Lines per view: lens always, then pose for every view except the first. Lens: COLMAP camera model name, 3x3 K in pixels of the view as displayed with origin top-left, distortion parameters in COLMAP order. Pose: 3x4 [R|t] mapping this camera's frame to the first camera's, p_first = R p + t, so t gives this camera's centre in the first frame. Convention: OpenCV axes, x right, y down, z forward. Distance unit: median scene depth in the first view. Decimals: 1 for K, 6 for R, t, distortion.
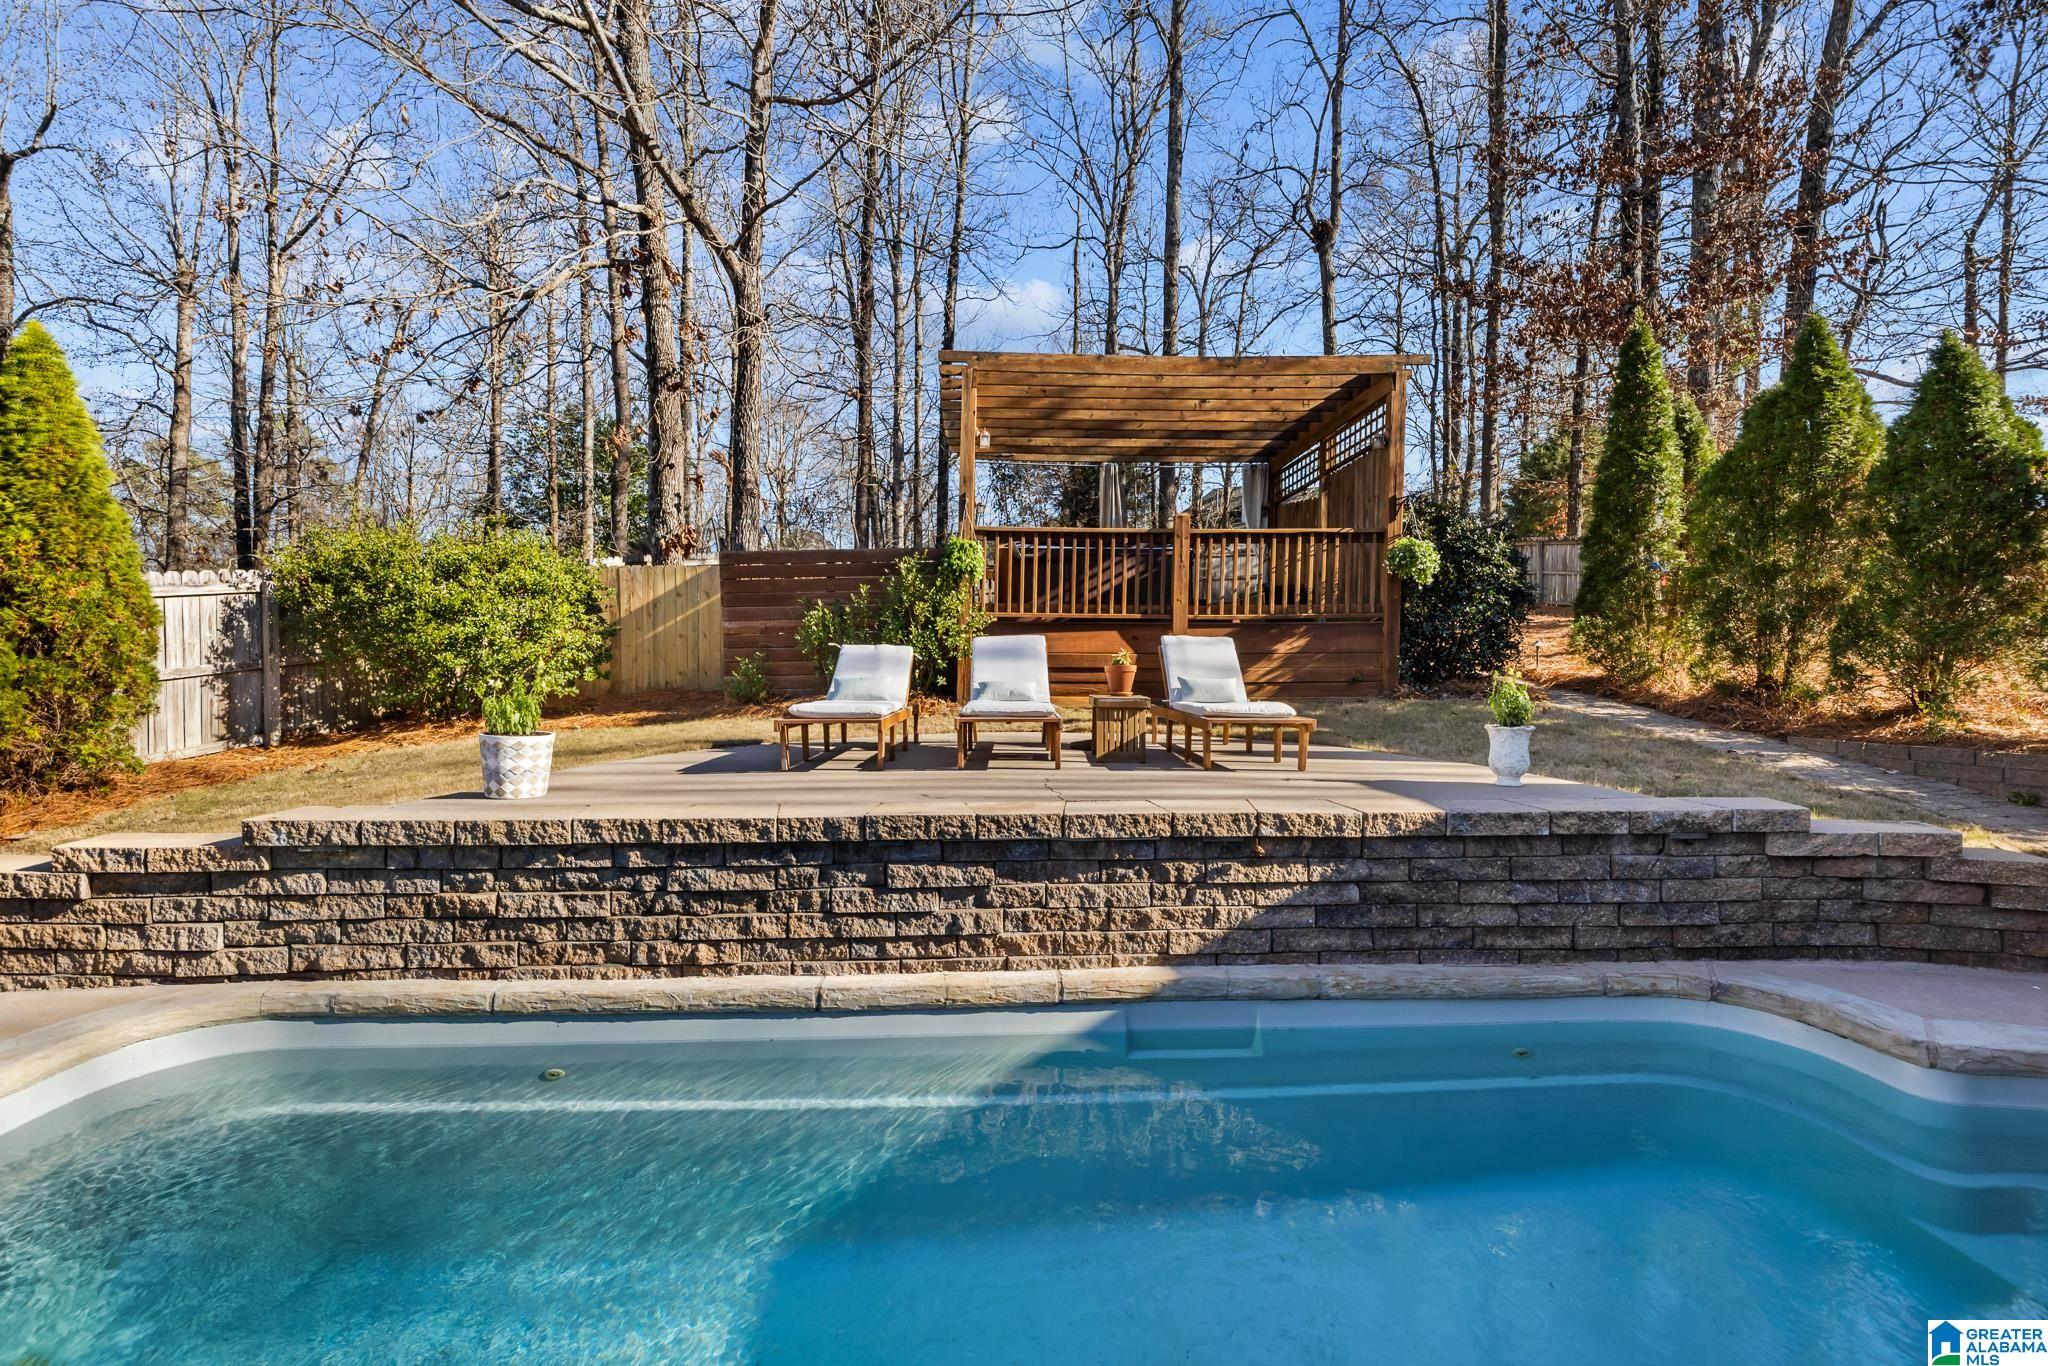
lens RADIAL K [[909.6, 0, 1026.1], [0, 909.6, 671.6], [0, 0, 1]] dist [0.001687, 0.001213]
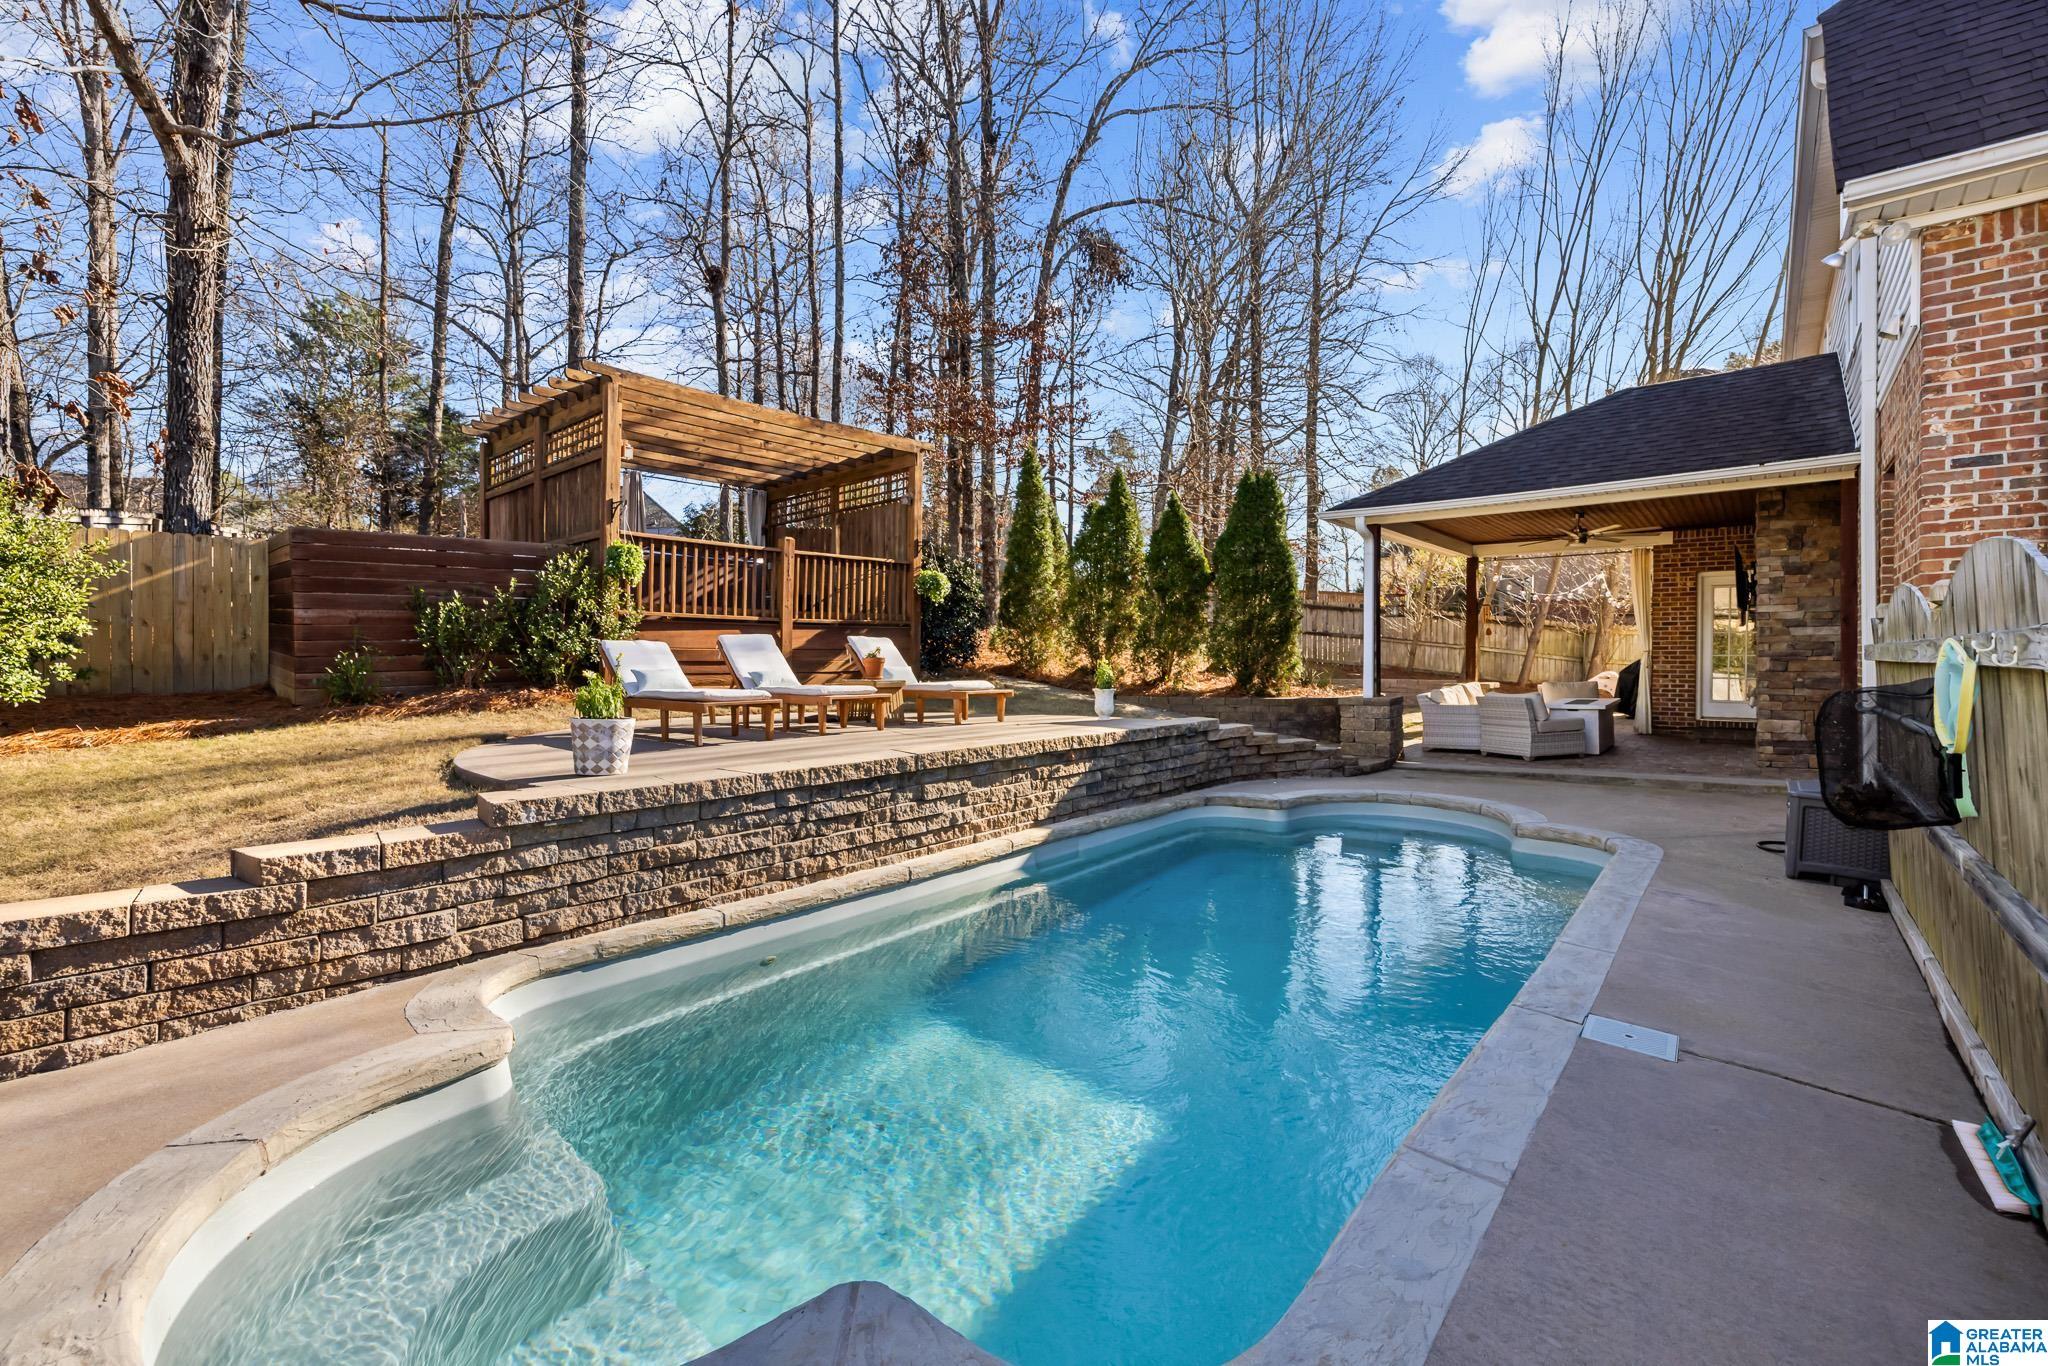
lens RADIAL K [[909.6, 0, 1010.1], [0, 909.6, 684.2], [0, 0, 1]] dist [0.001687, 0.001213]
pose [[0.673701, -0.023805, 0.738620, -1.201525], [0.011208, 0.999695, 0.021996, 0.008192], [-0.738919, -0.006540, 0.673763, -0.149042]]
